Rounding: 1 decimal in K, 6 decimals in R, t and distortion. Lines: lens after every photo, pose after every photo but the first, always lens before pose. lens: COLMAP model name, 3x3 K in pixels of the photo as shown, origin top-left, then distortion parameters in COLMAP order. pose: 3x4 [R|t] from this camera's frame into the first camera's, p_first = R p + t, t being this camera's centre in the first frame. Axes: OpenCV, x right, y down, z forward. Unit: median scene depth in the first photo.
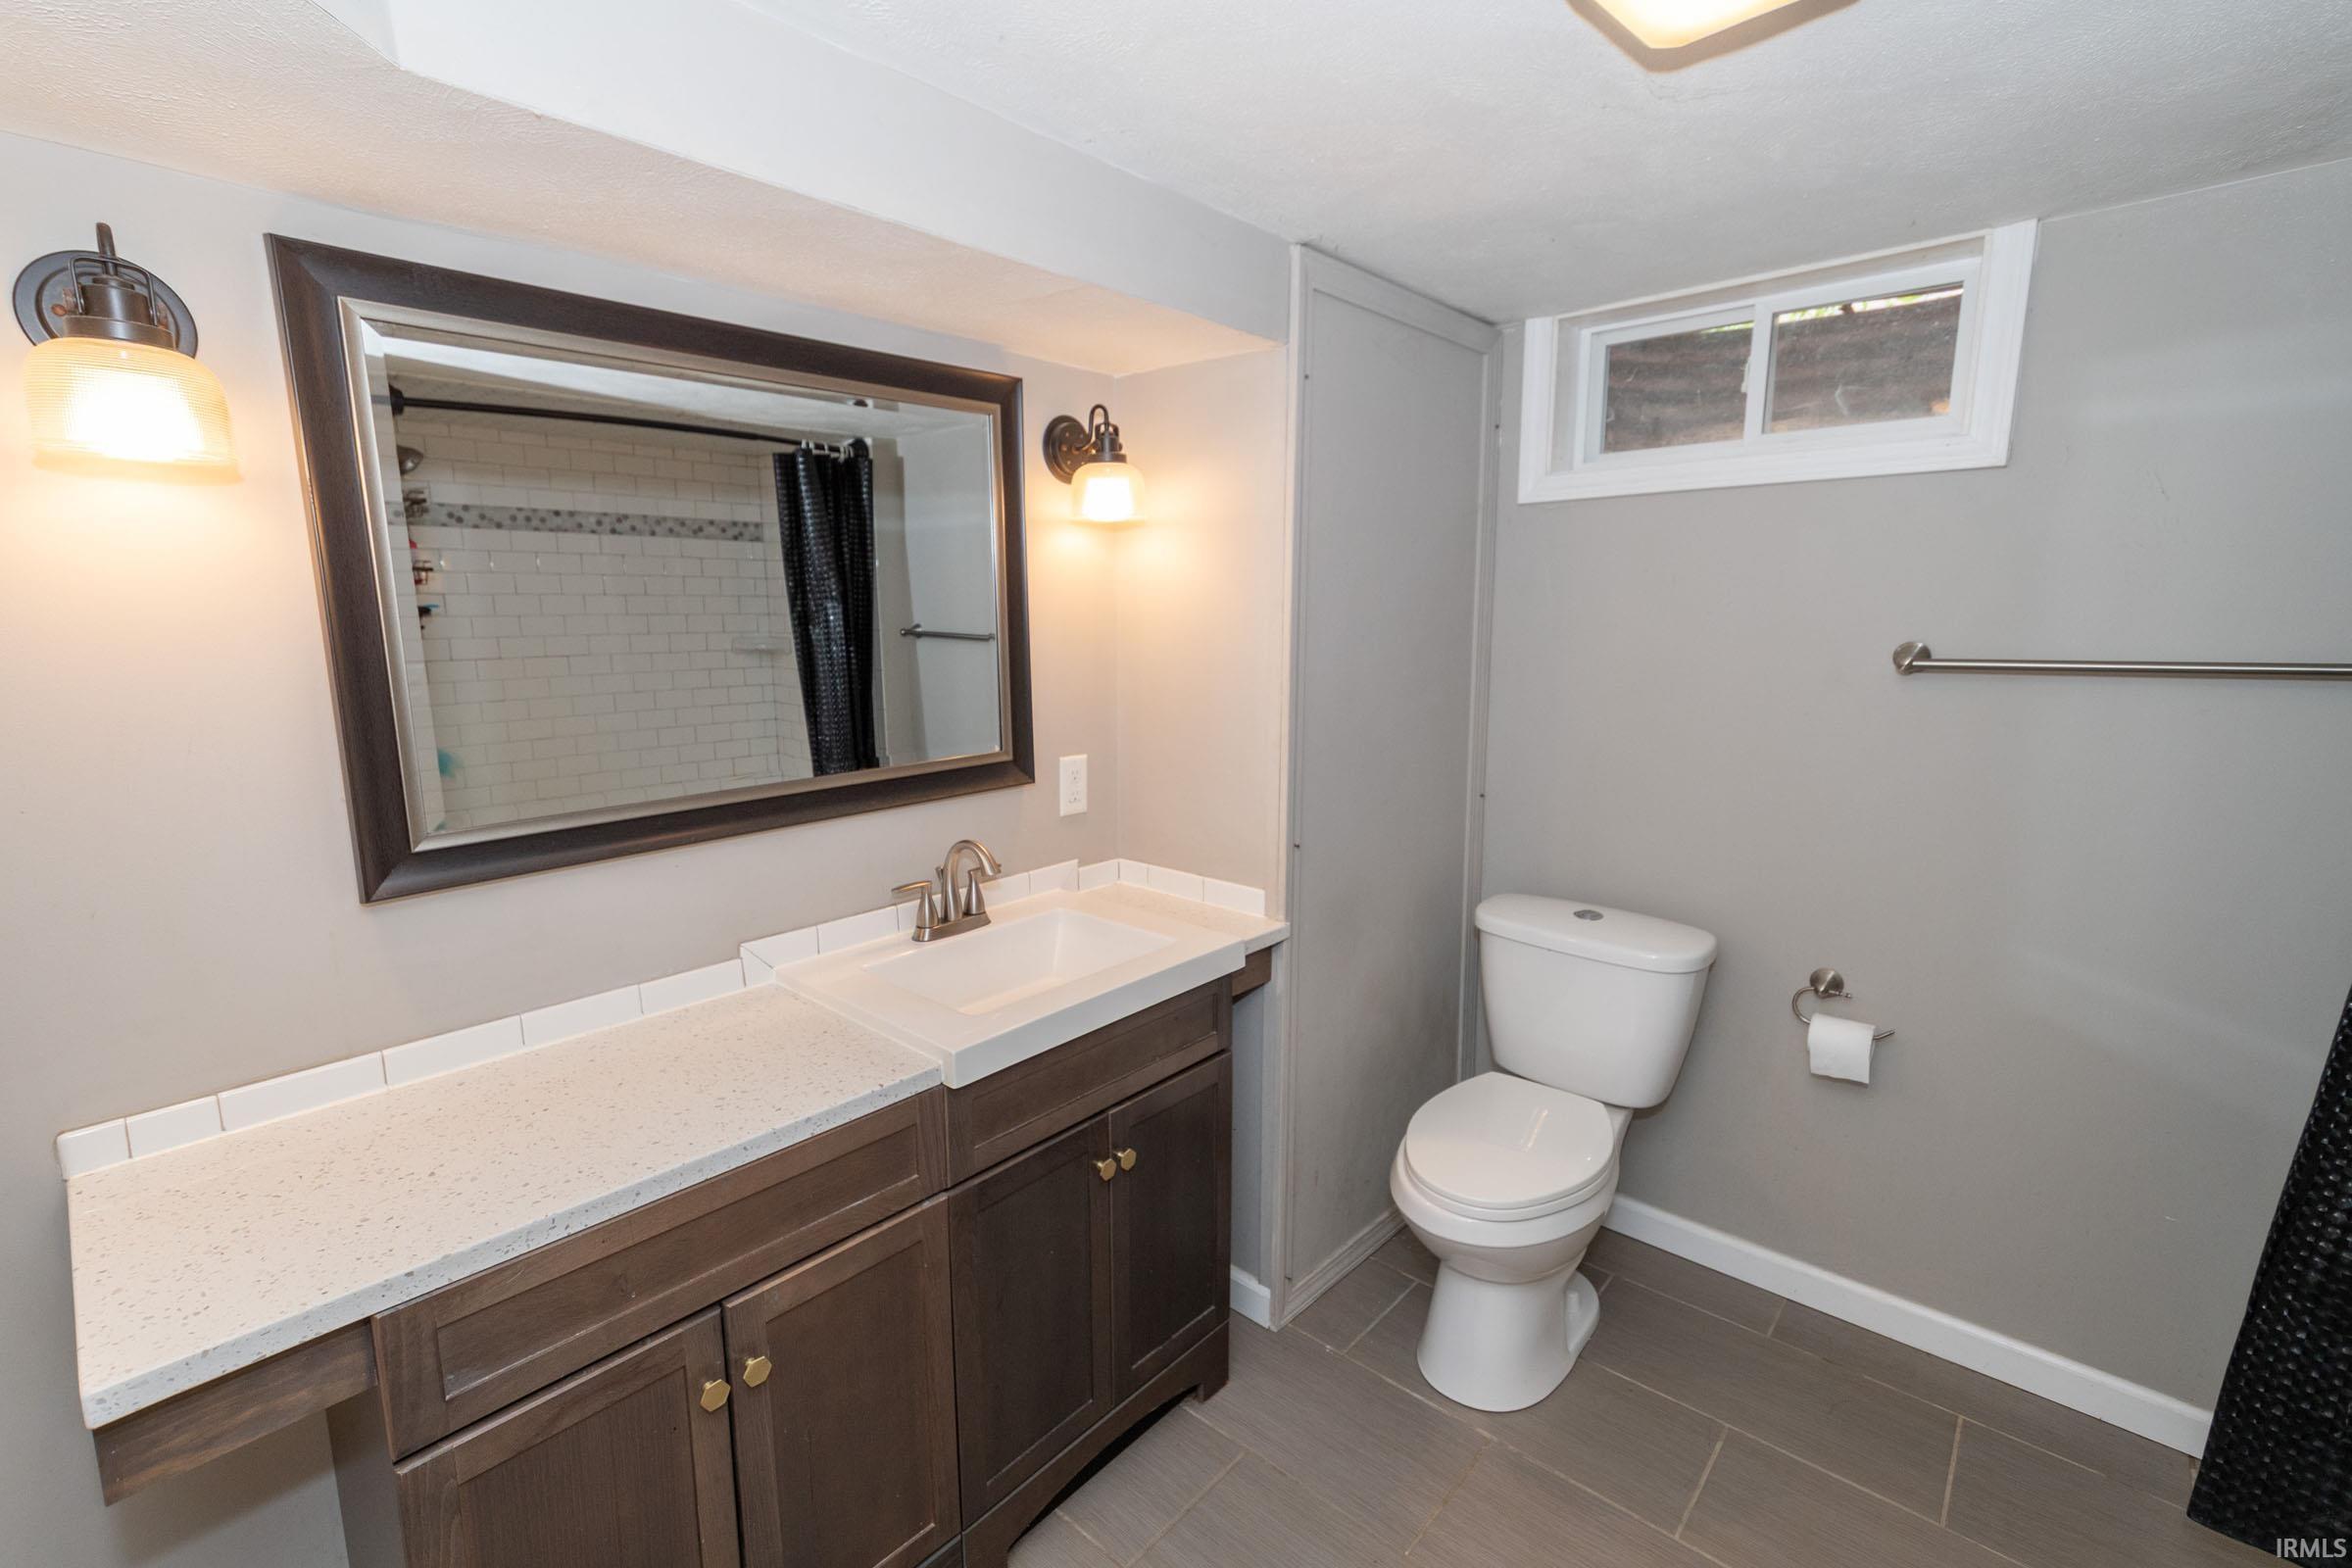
lens RADIAL K [[1038.9, 0, 1163.8], [0, 1038.9, 776.8], [0, 0, 1]] dist [-0.004035, 0.000816]
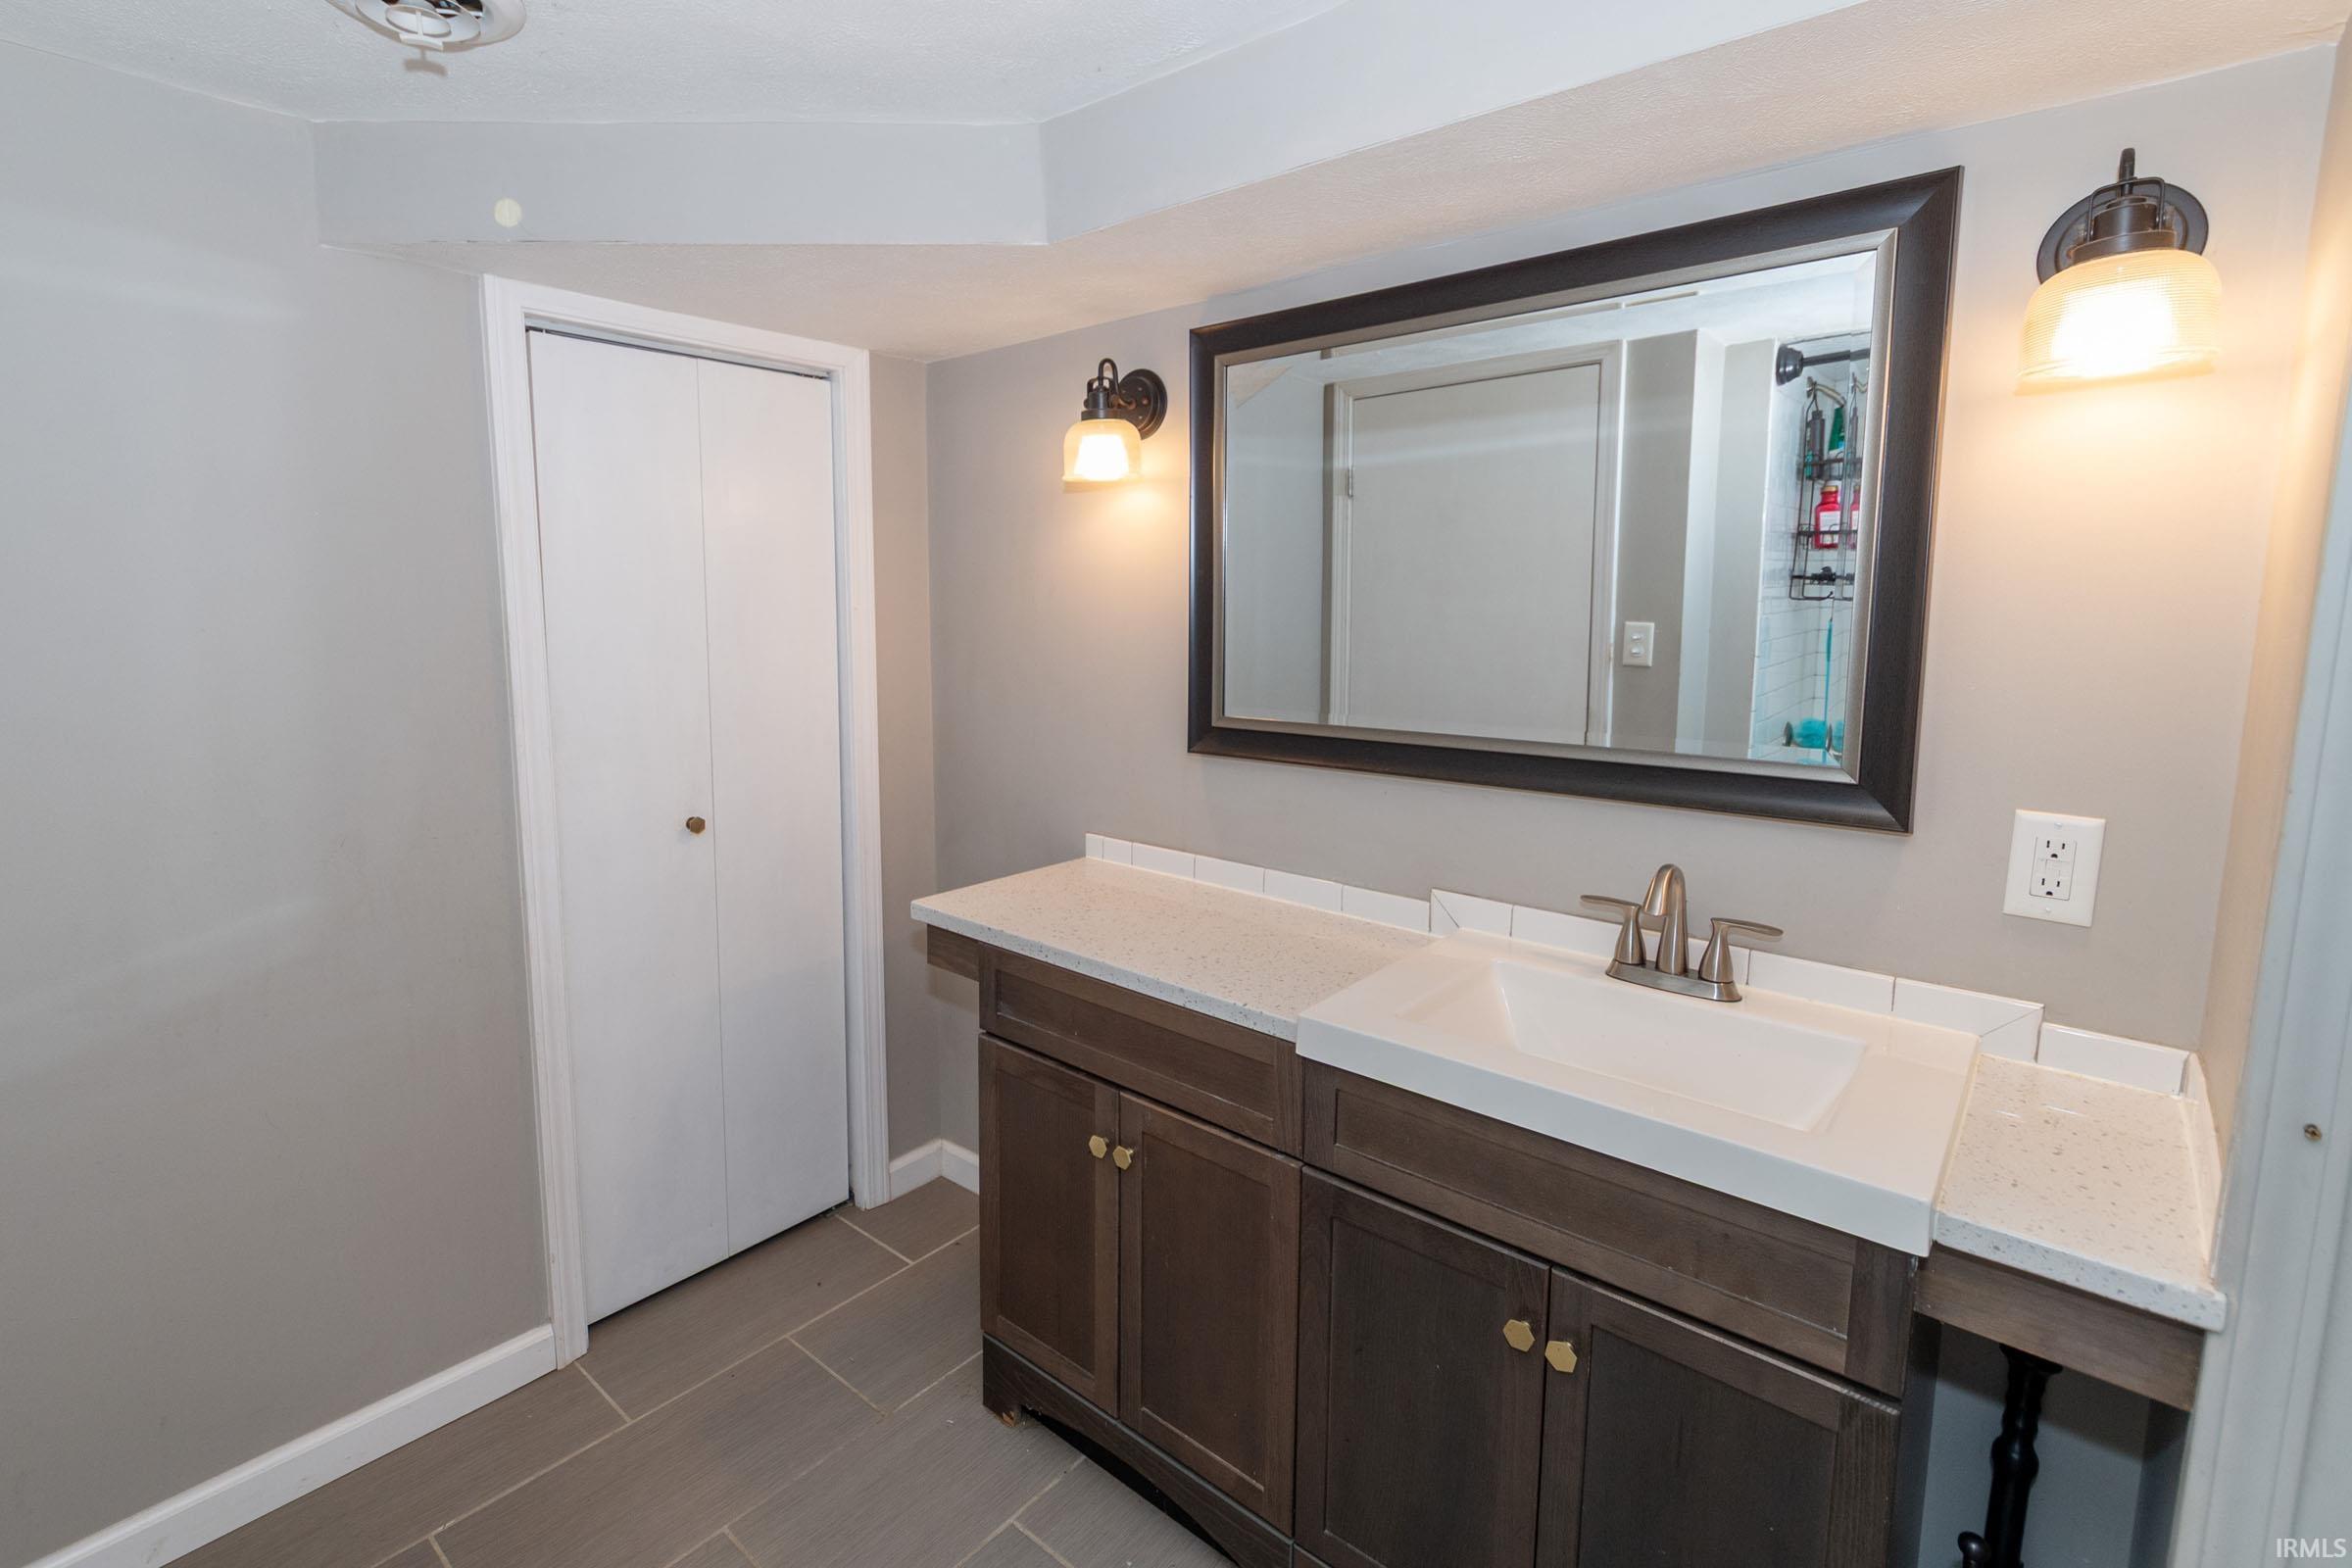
lens RADIAL K [[1038.9, 0, 1166.2], [0, 1038.9, 777.4], [0, 0, 1]] dist [-0.004035, 0.000816]
pose [[0.020946, 0.150261, -0.988424, 0.569749], [-0.174423, 0.974029, 0.144377, -0.046524], [0.984448, 0.169380, 0.046611, 0.668826]]
